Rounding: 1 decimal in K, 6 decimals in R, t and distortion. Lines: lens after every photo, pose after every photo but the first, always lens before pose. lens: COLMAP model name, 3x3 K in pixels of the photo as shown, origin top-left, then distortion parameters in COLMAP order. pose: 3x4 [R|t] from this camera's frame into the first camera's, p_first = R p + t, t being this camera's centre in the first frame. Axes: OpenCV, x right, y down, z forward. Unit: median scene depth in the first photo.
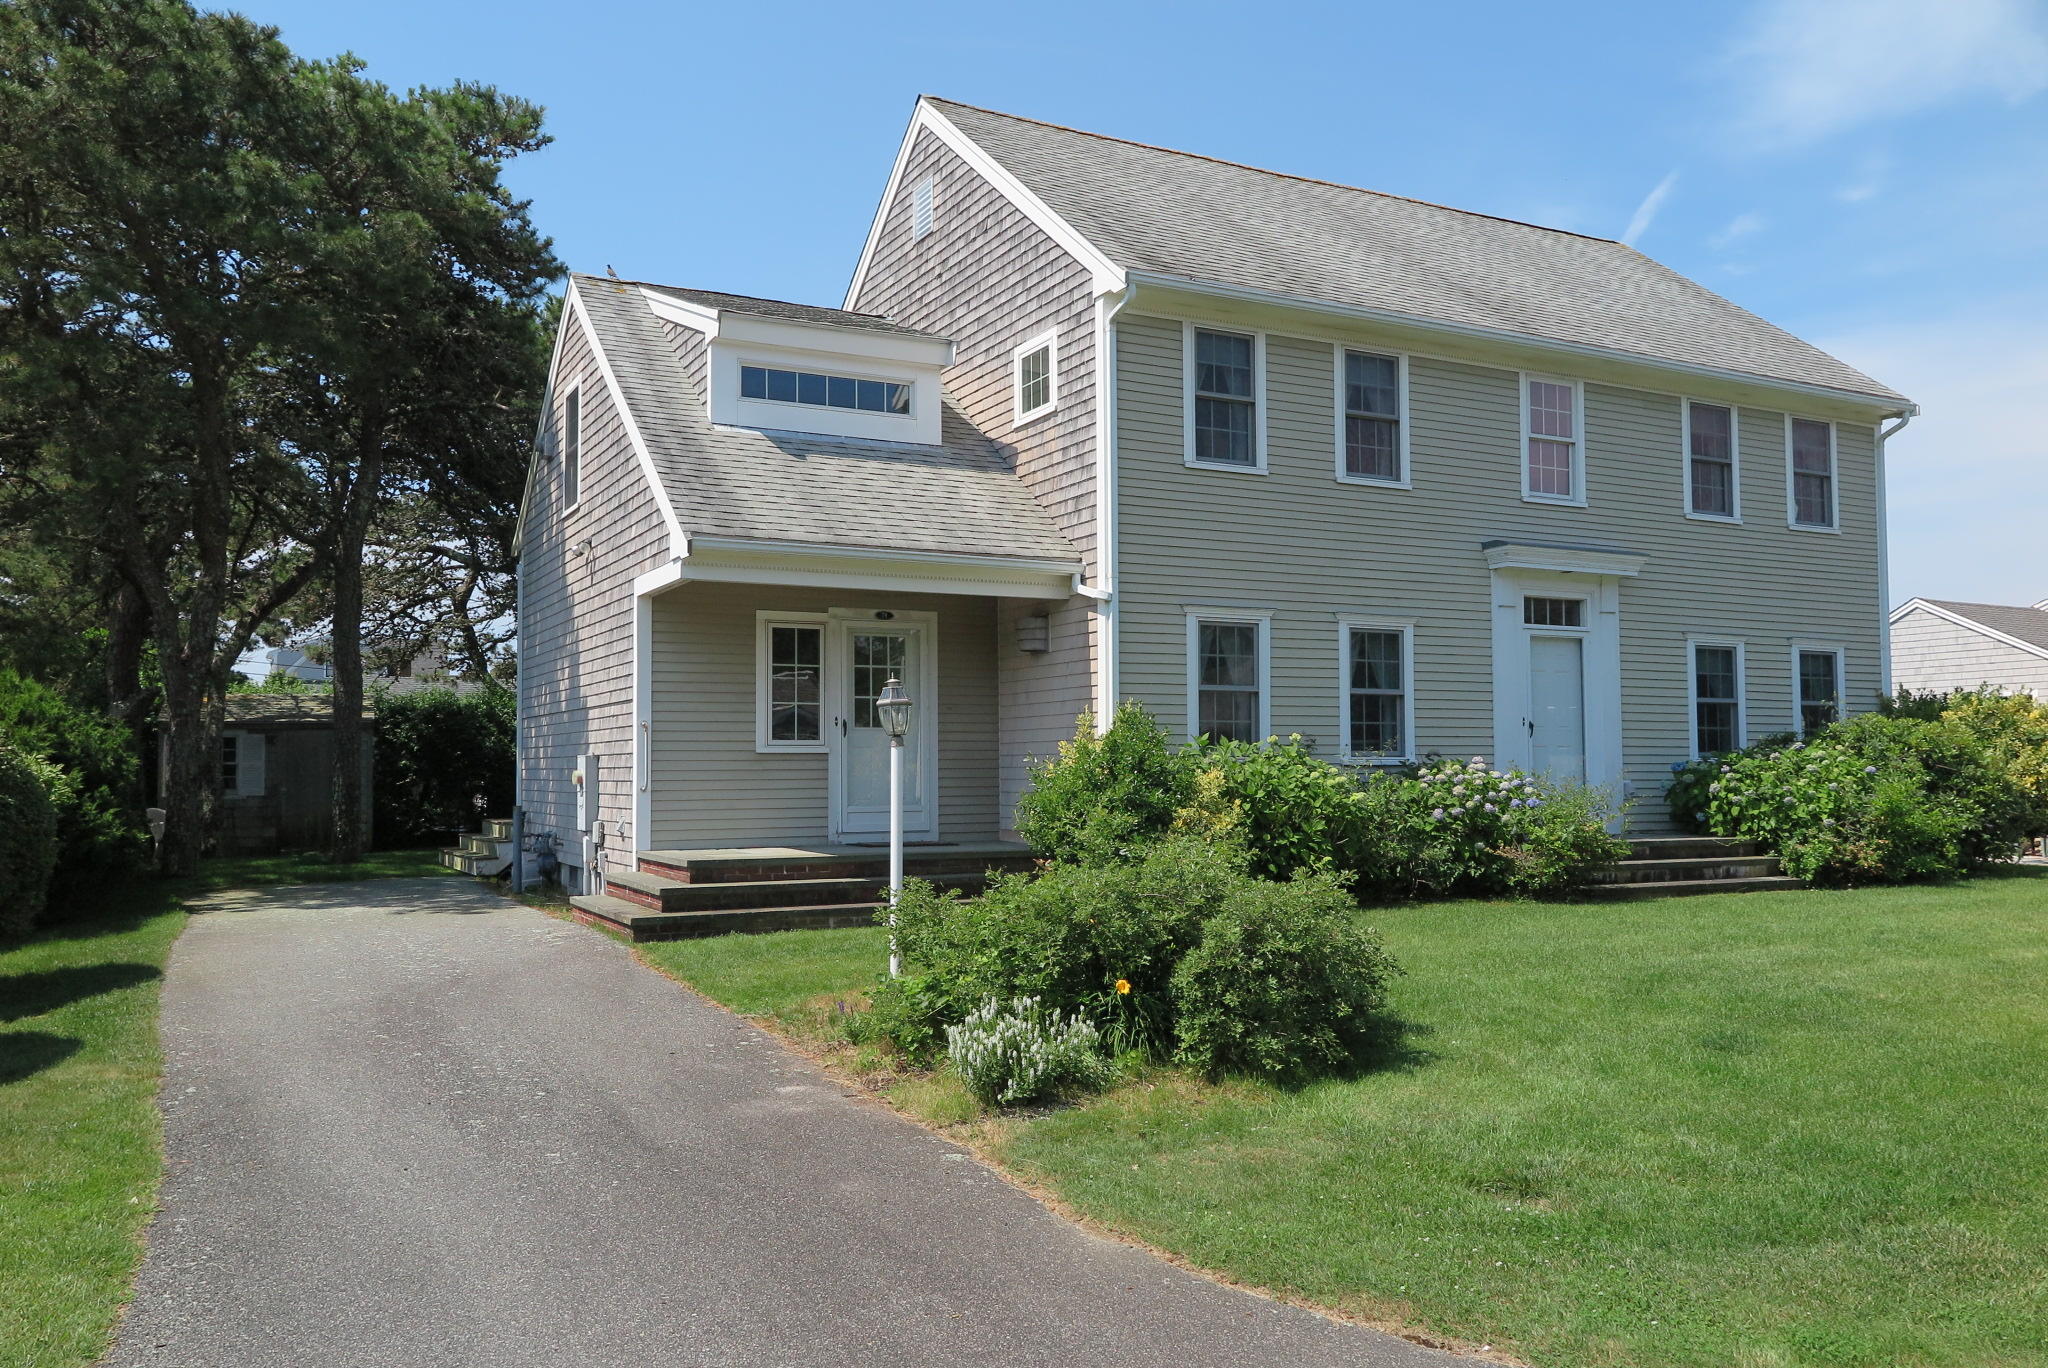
lens RADIAL K [[1605.8, 0, 1024.0], [0, 1605.8, 684.0], [0, 0, 1]] dist [-0.017268, 0.000960]
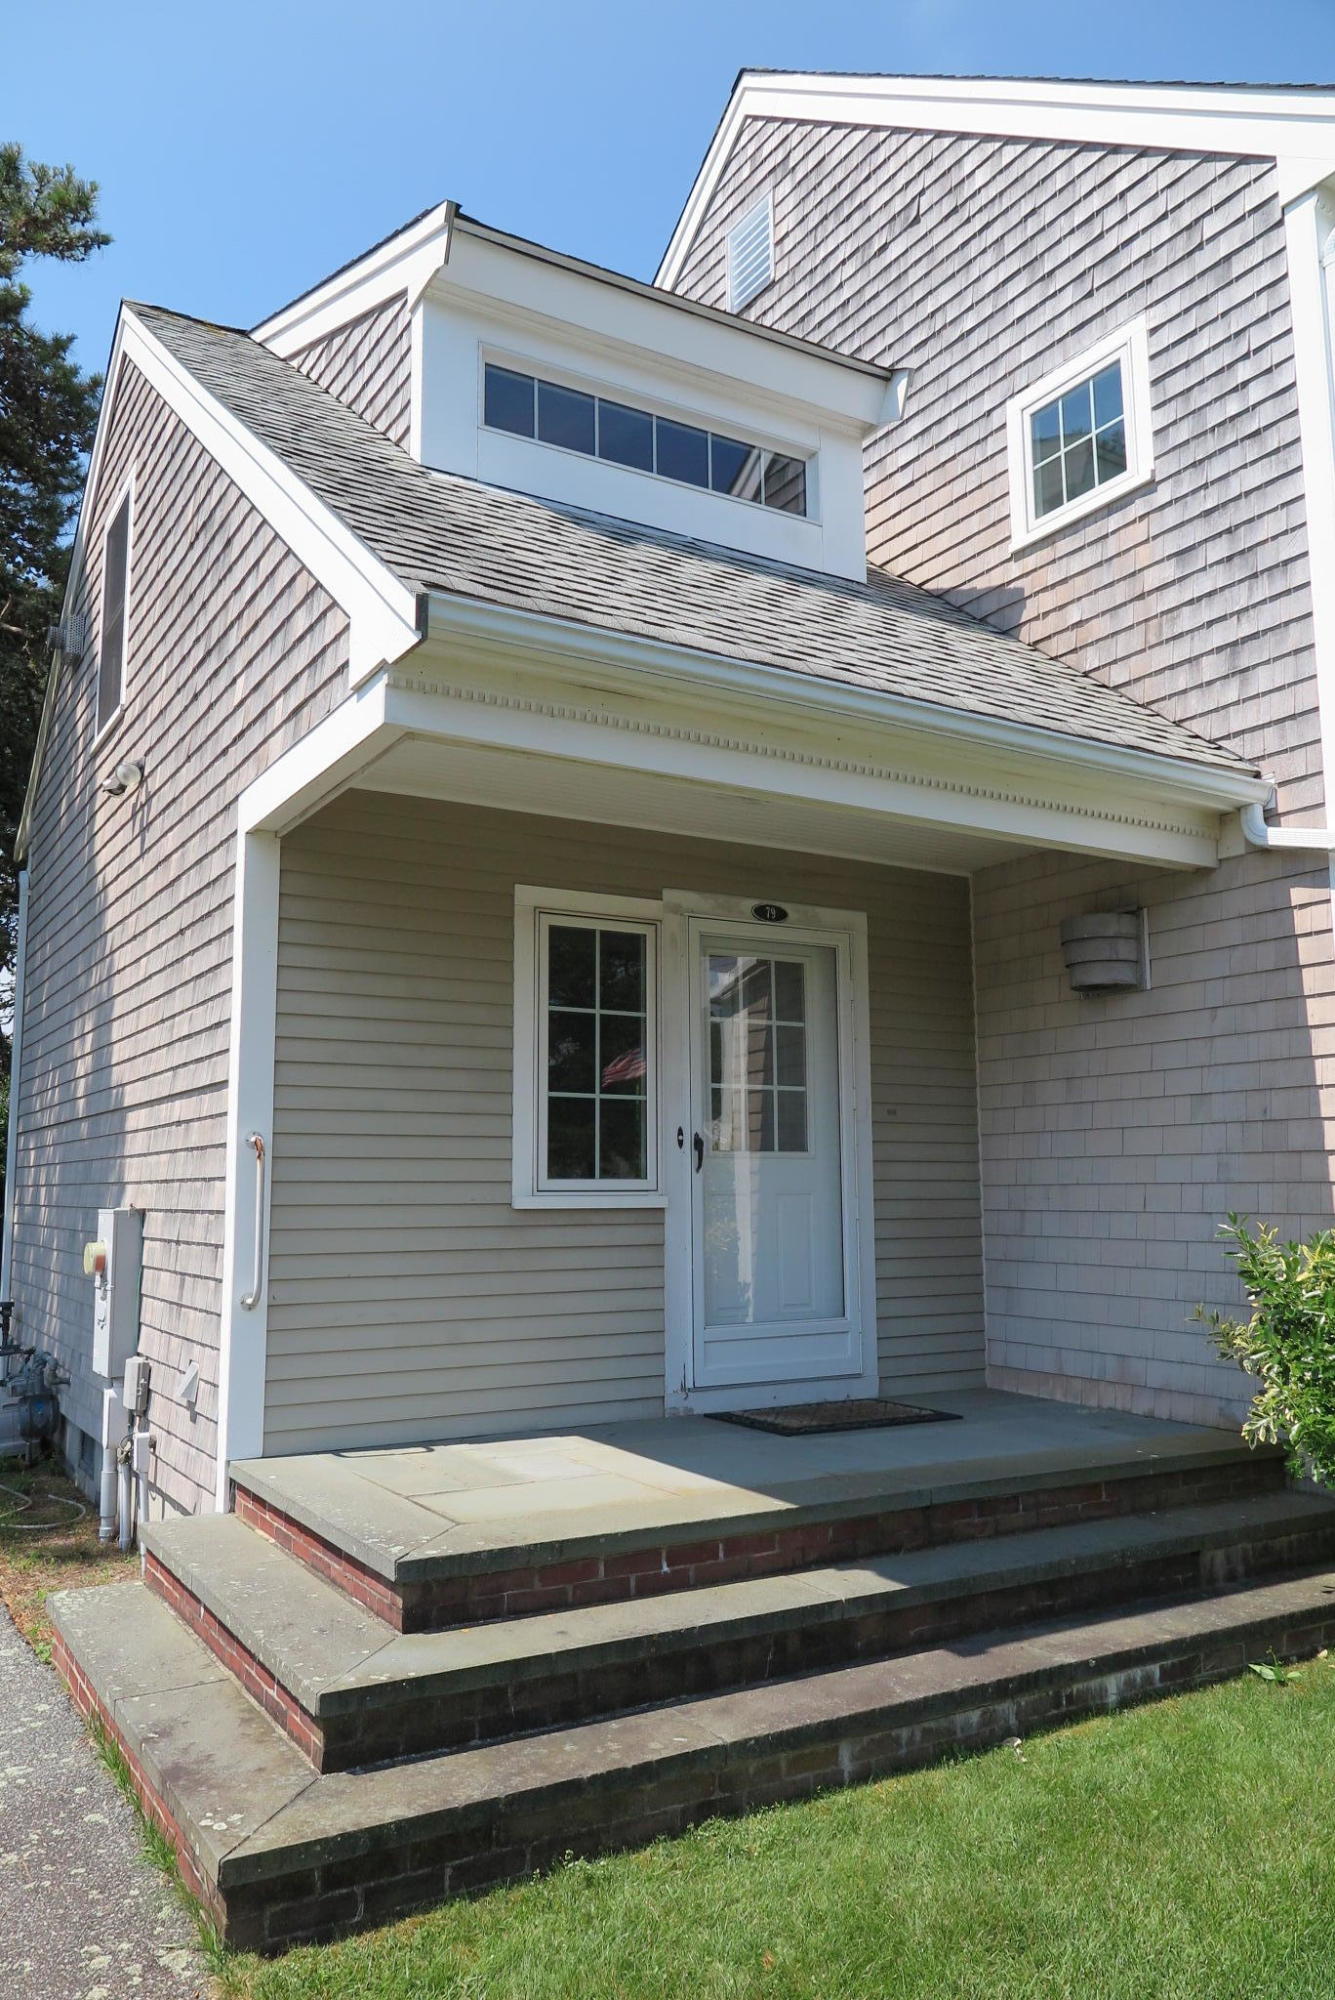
lens RADIAL K [[1476.7, 0, 667.5], [0, 1476.7, 1000.0], [0, 0, 1]] dist [-0.003508, -0.000381]
pose [[0.997757, 0.010067, 0.066182, -0.146450], [-0.005053, 0.997134, -0.075491, 0.015845], [-0.066753, 0.074987, 0.994948, 0.573886]]
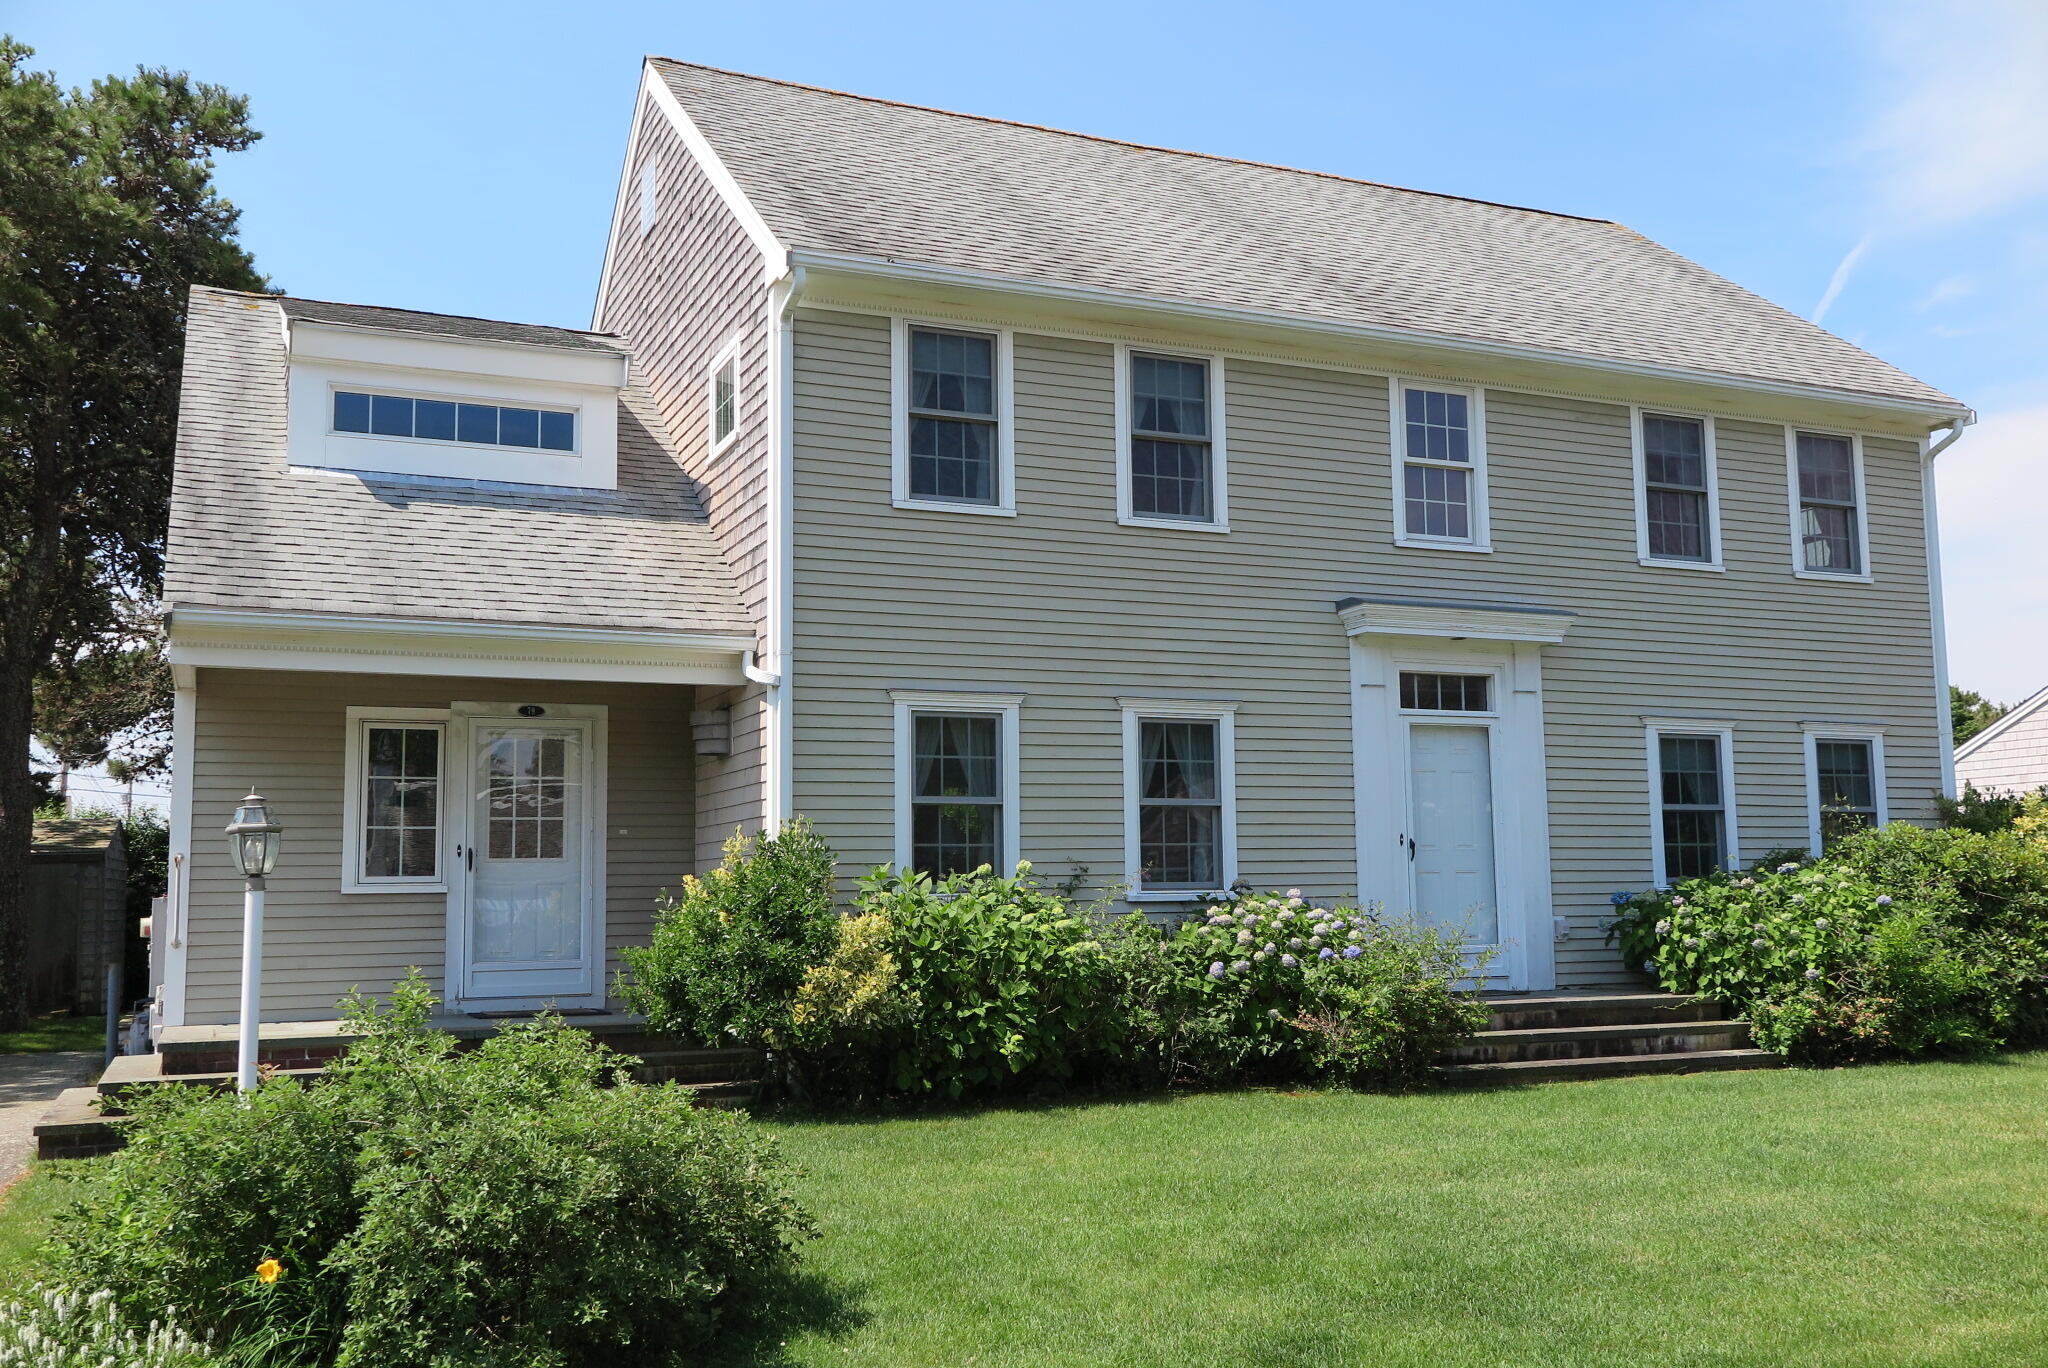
lens RADIAL K [[1869.4, 0, 1029.9], [0, 1869.4, 683.0], [0, 0, 1]] dist [0.005587, -0.003271]
pose [[0.998183, -0.017213, -0.057752, 0.202888], [0.013687, 0.998050, -0.060900, 0.001526], [0.058687, 0.059999, 0.996472, 0.125892]]
